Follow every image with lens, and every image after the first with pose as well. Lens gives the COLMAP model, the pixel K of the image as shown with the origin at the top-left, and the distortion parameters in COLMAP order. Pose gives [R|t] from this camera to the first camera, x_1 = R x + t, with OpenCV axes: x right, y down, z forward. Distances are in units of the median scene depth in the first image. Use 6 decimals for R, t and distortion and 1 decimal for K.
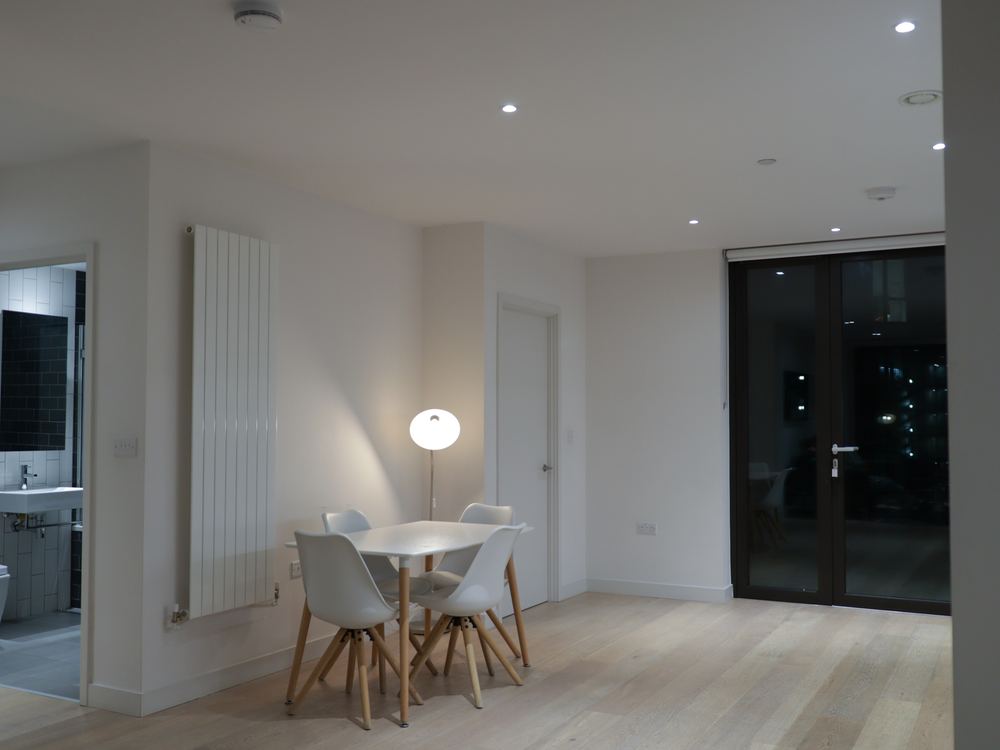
lens RADIAL K [[921.9, 0, 500.0], [0, 921.9, 375.0], [0, 0, 1]] dist [0.012624, -0.005294]
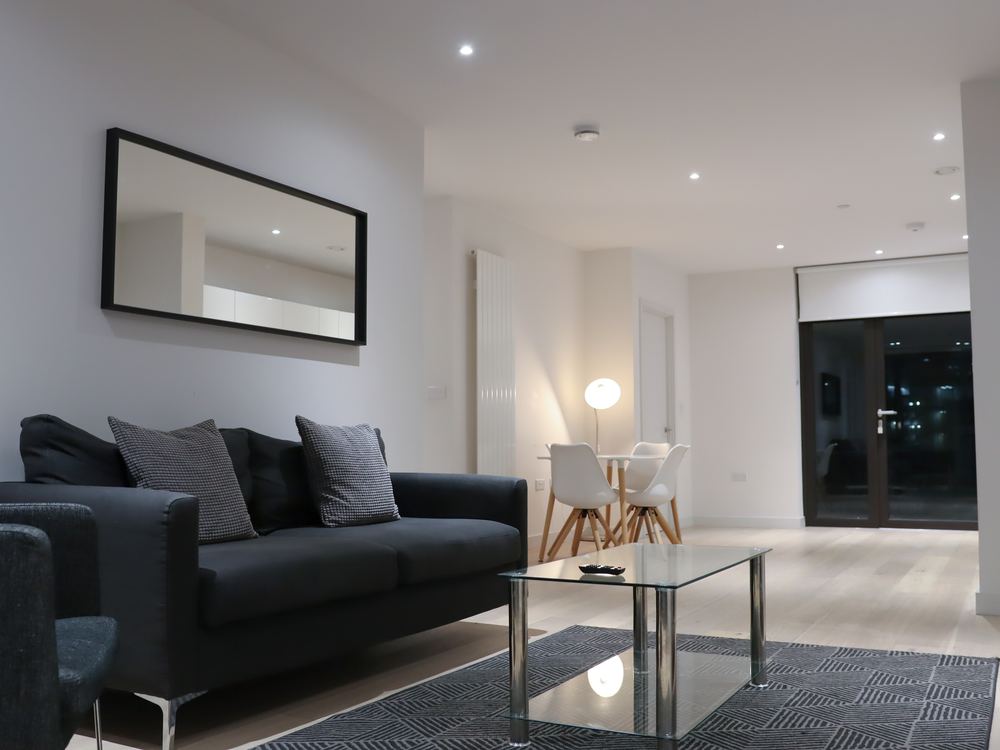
lens RADIAL K [[954.5, 0, 500.0], [0, 954.5, 375.0], [0, 0, 1]] dist [-0.010621, 0.004977]
pose [[0.999900, -0.007175, 0.012153, -0.224460], [0.007630, 0.999255, -0.037825, 0.077248], [-0.011872, 0.037914, 0.999210, -0.418724]]
